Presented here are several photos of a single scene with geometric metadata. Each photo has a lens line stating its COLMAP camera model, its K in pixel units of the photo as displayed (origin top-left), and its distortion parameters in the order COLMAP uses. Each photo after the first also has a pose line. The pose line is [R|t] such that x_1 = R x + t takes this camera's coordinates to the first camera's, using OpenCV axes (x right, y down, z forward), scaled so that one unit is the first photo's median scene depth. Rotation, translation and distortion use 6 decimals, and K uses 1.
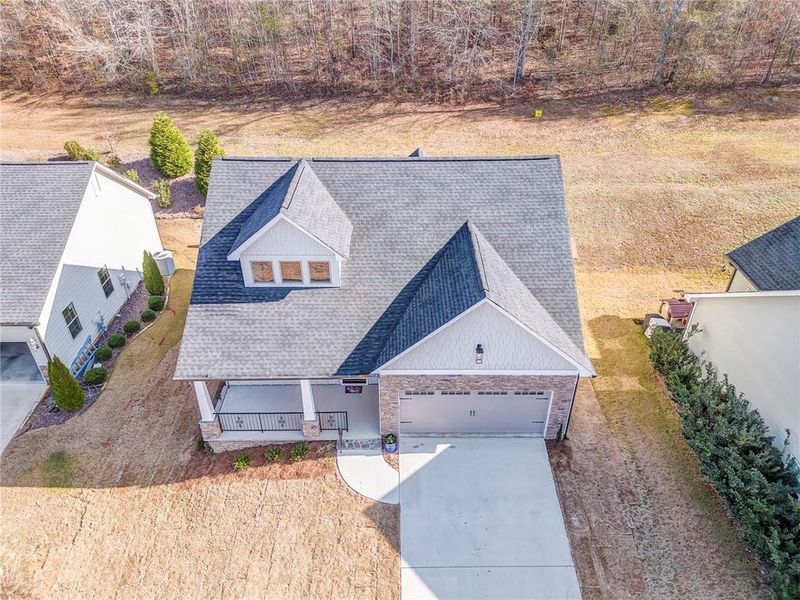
lens RADIAL K [[561.0, 0, 400.0], [0, 561.0, 300.0], [0, 0, 1]] dist [0.100436, -0.123482]
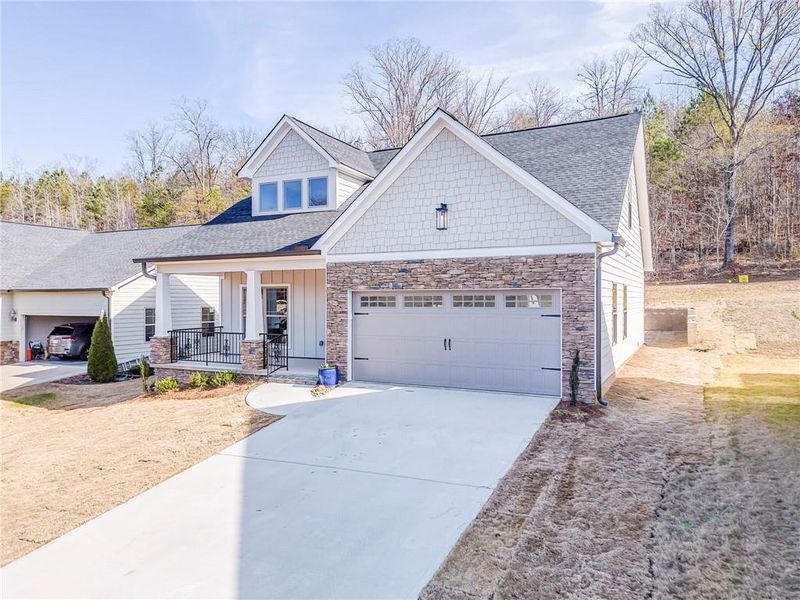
lens RADIAL K [[561.0, 0, 400.0], [0, 561.0, 300.0], [0, 0, 1]] dist [0.100436, -0.123482]
pose [[0.891772, 0.005426, -0.452453, 0.389903], [-0.254942, 0.832132, -0.492504, 0.513932], [0.373829, 0.554551, 0.743455, 0.479250]]
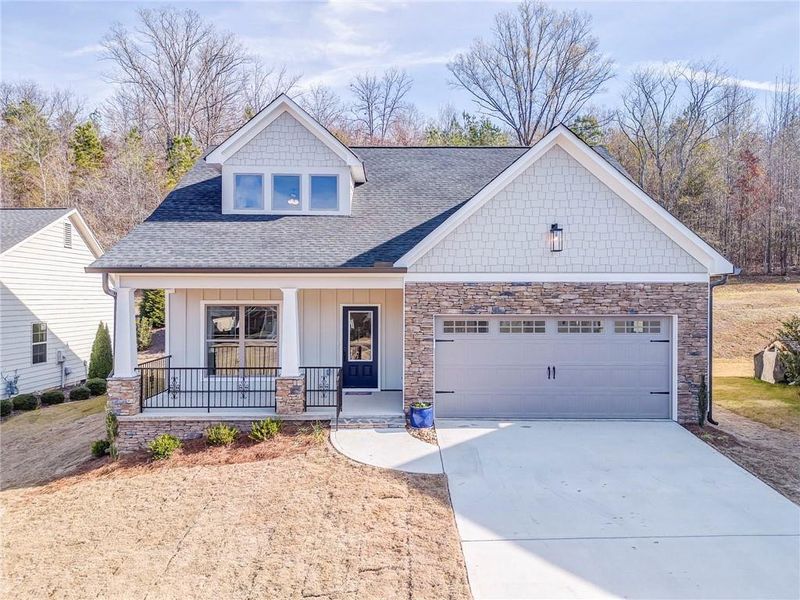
lens RADIAL K [[561.0, 0, 400.0], [0, 561.0, 300.0], [0, 0, 1]] dist [0.100436, -0.123482]
pose [[0.999938, 0.007638, 0.008122, -0.046444], [-0.001871, 0.833111, -0.553103, 0.498468], [-0.010991, 0.553054, 0.833073, 0.452485]]
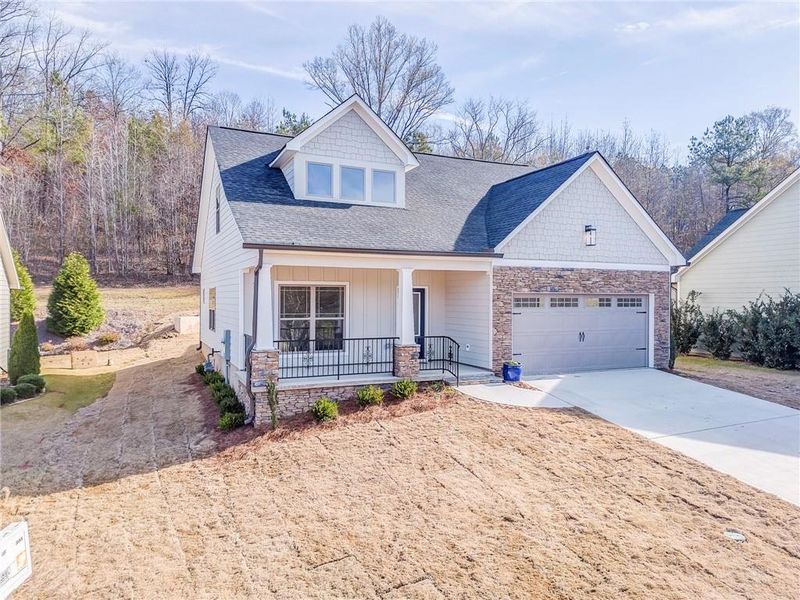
lens RADIAL K [[561.0, 0, 400.0], [0, 561.0, 300.0], [0, 0, 1]] dist [0.100436, -0.123482]
pose [[0.909461, 0.009449, 0.415683, -0.480084], [0.222616, 0.833312, -0.505998, 0.538149], [-0.351174, 0.552723, 0.755761, 0.449458]]
